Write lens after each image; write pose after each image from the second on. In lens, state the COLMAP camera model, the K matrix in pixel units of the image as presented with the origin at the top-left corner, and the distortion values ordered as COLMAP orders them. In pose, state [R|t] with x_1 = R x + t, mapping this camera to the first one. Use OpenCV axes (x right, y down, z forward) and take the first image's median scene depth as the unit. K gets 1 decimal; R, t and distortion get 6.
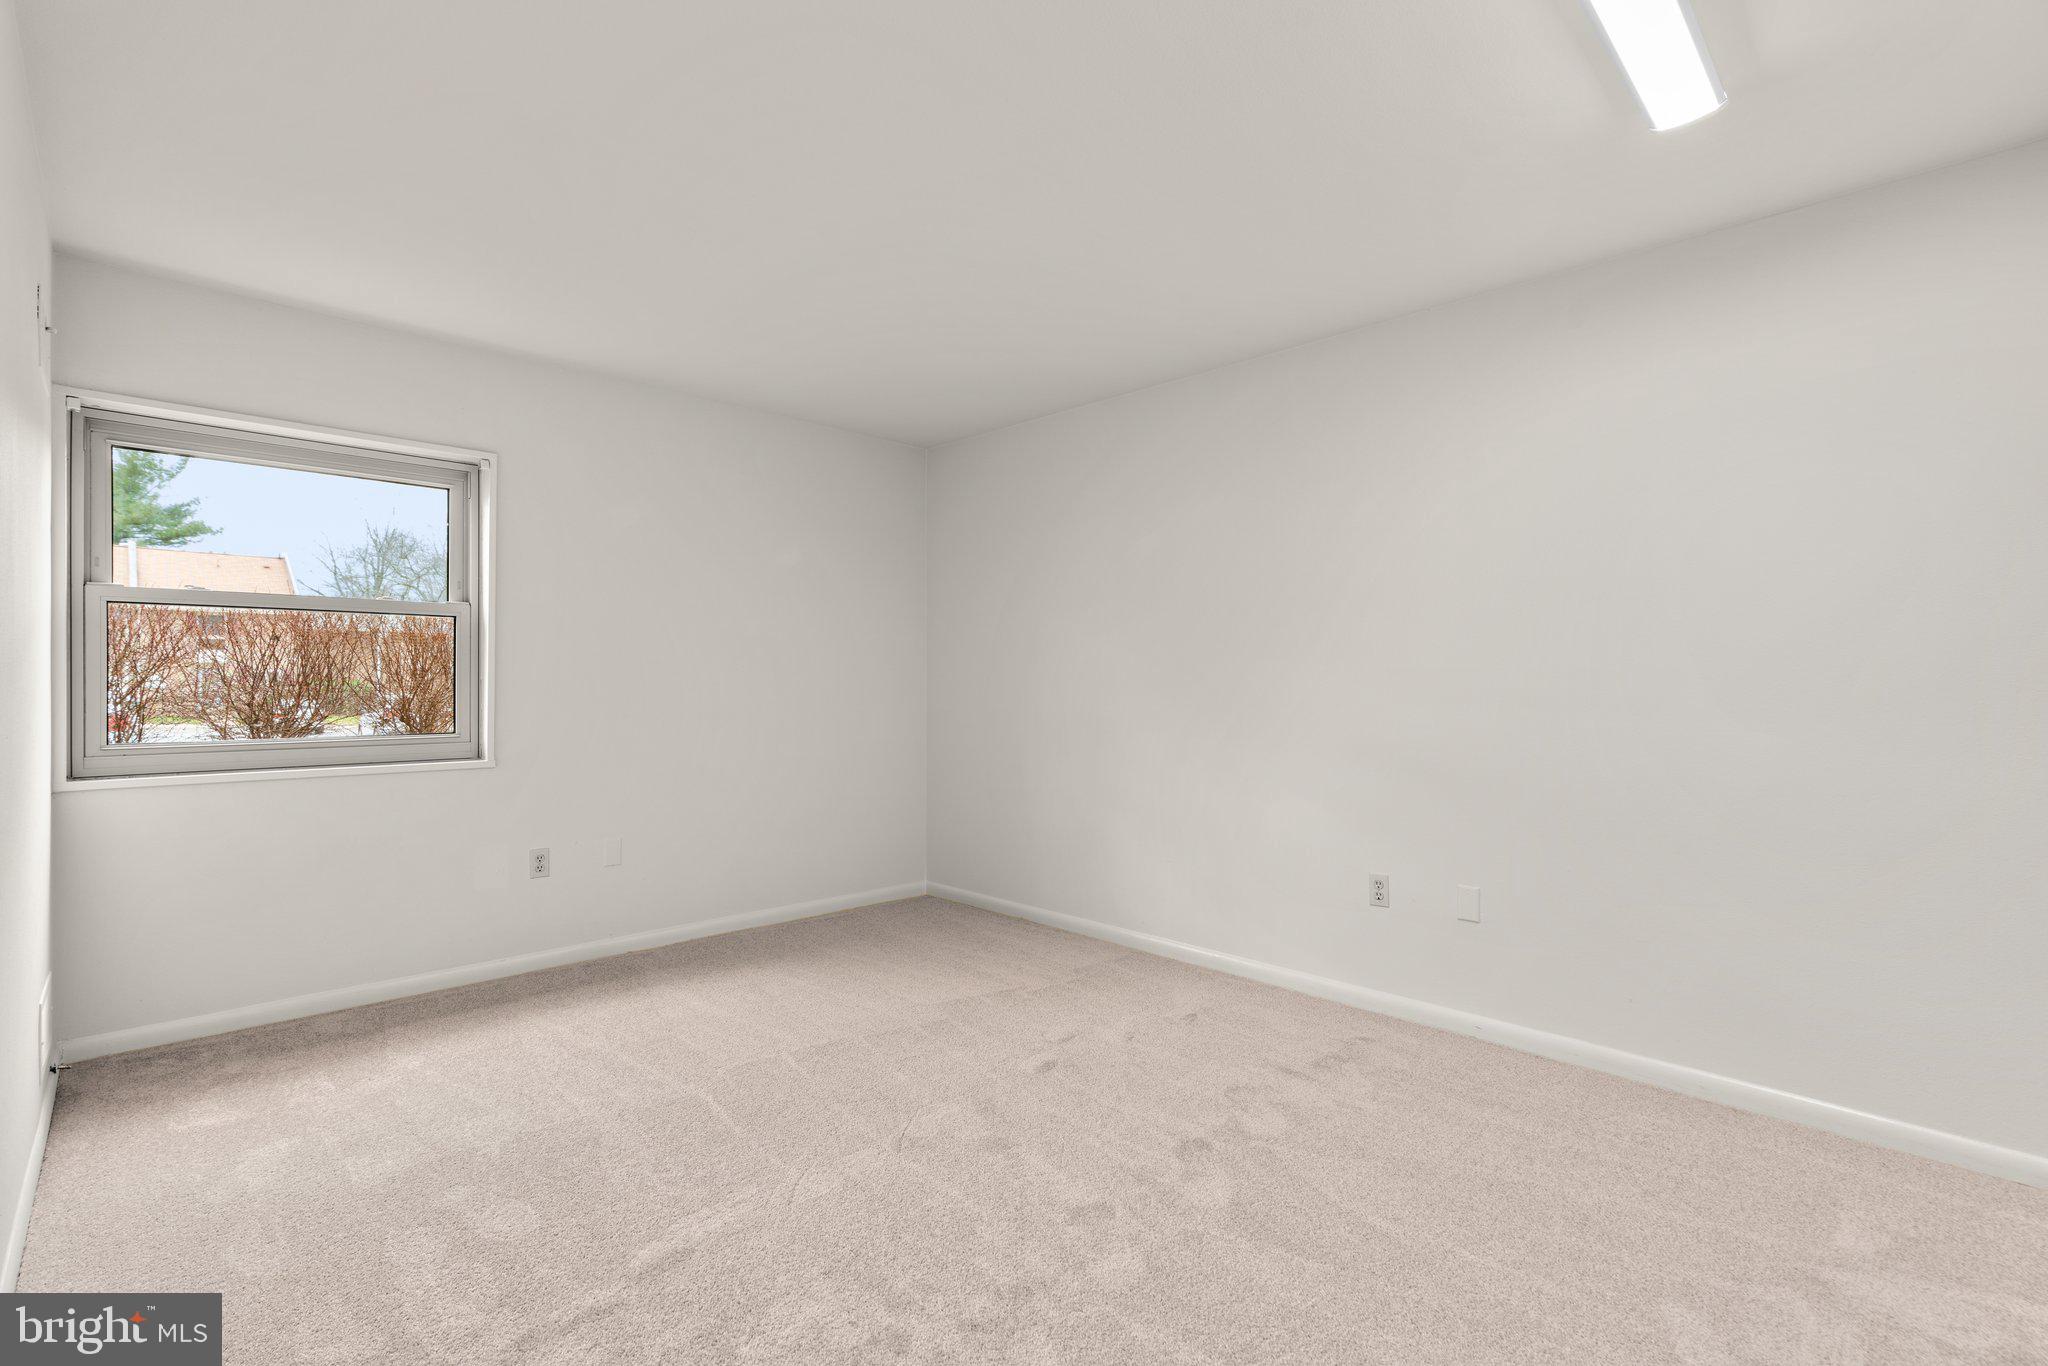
lens RADIAL K [[920.6, 0, 1027.4], [0, 920.6, 682.5], [0, 0, 1]] dist [-0.021806, 0.011321]
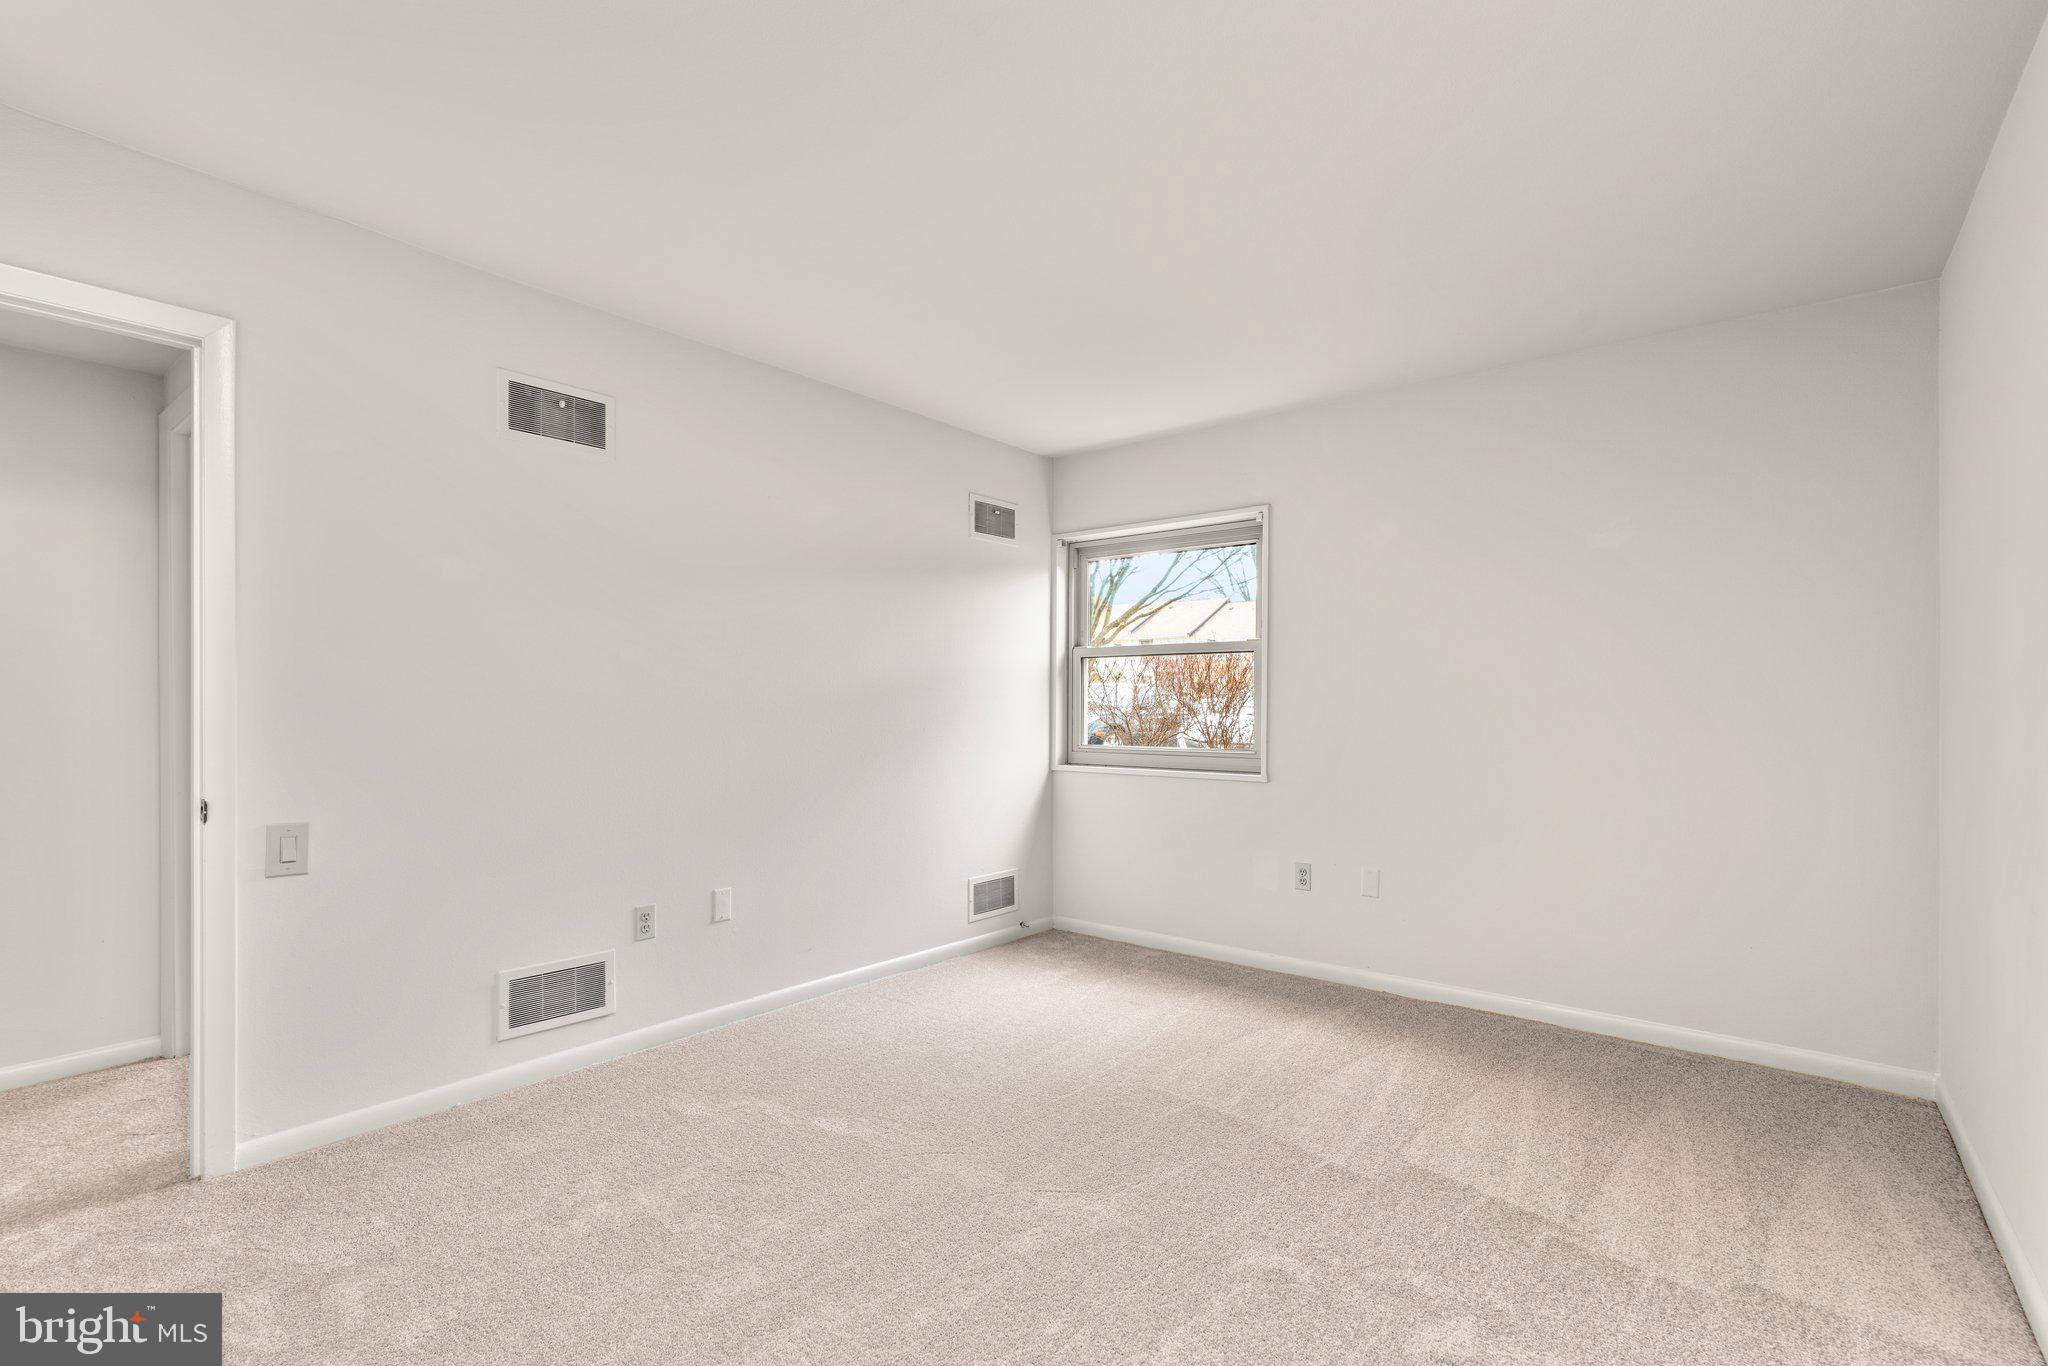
lens RADIAL K [[925.6, 0, 1026.5], [0, 925.6, 693.5], [0, 0, 1]] dist [-0.013875, 0.007633]
pose [[0.132539, -0.012225, -0.991102, 0.573299], [-0.006337, 0.999893, -0.013181, -0.000768], [0.991158, 0.008027, 0.132447, 0.611717]]
